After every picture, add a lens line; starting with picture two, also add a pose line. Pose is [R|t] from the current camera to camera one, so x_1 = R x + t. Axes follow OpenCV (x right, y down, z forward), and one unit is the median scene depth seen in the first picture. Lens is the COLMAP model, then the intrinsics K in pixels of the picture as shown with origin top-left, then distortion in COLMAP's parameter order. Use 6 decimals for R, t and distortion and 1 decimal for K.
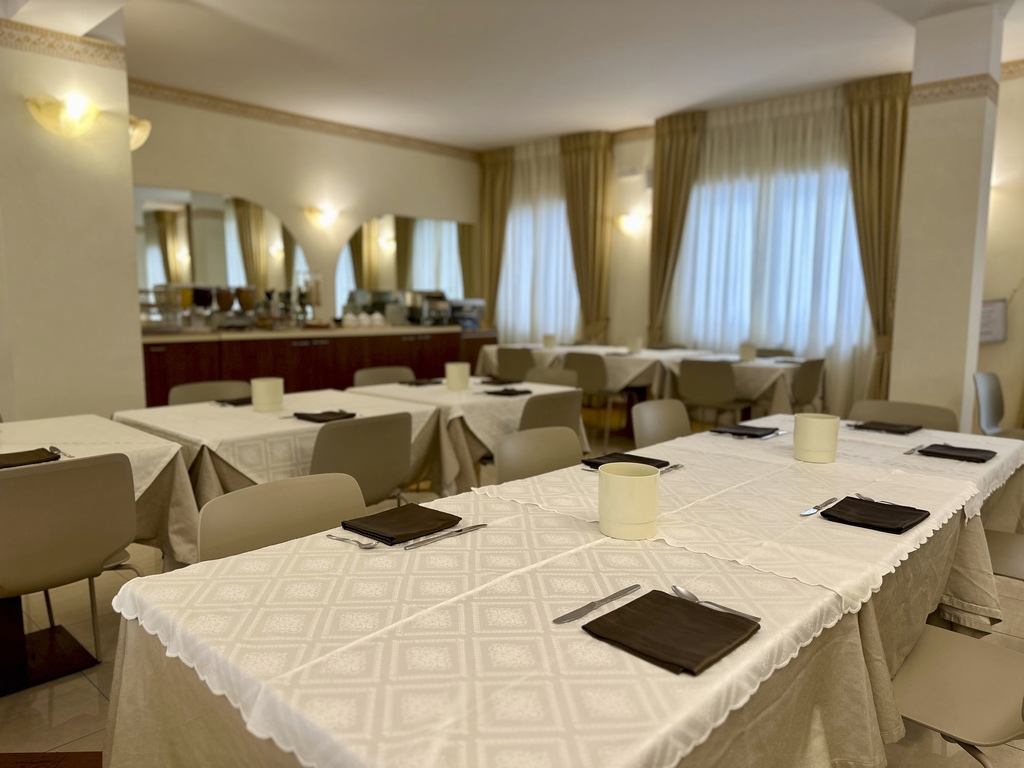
lens RADIAL K [[737.3, 0, 512.0], [0, 737.3, 384.0], [0, 0, 1]] dist [0.059775, -0.099704]
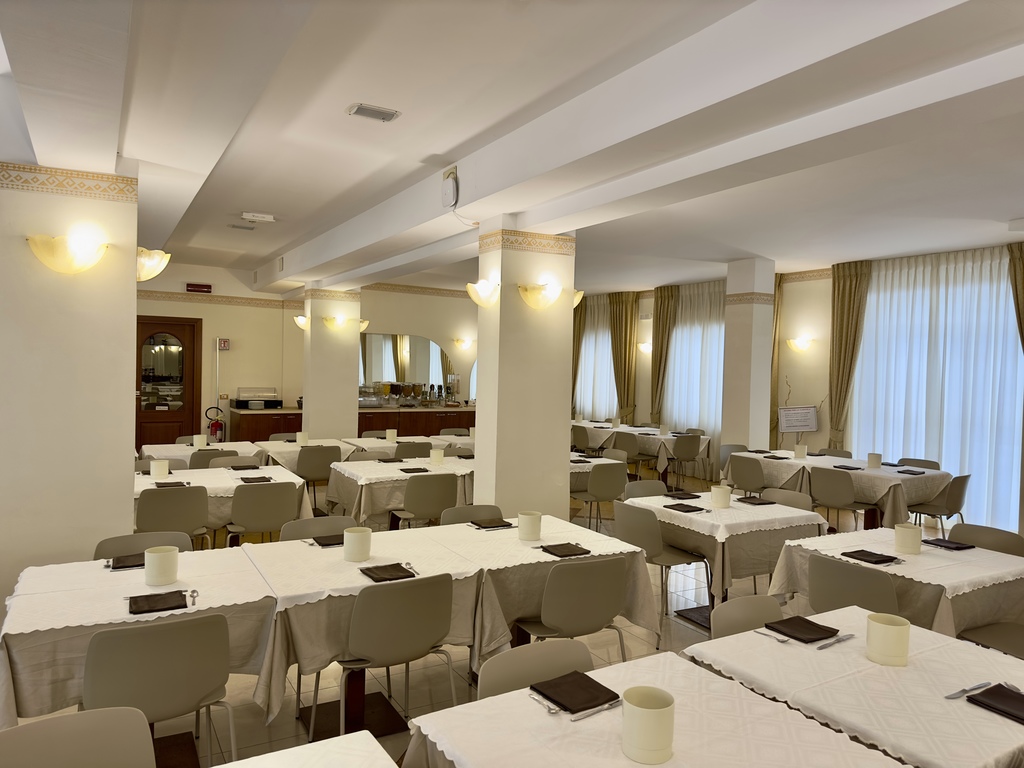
lens RADIAL K [[702.3, 0, 512.0], [0, 702.3, 384.0], [0, 0, 1]] dist [0.000184, 0.000041]
pose [[0.956506, 0.024421, -0.290690, 0.378882], [-0.051775, 0.994881, -0.086782, 0.011609], [0.287083, 0.098058, 0.952874, -0.615095]]
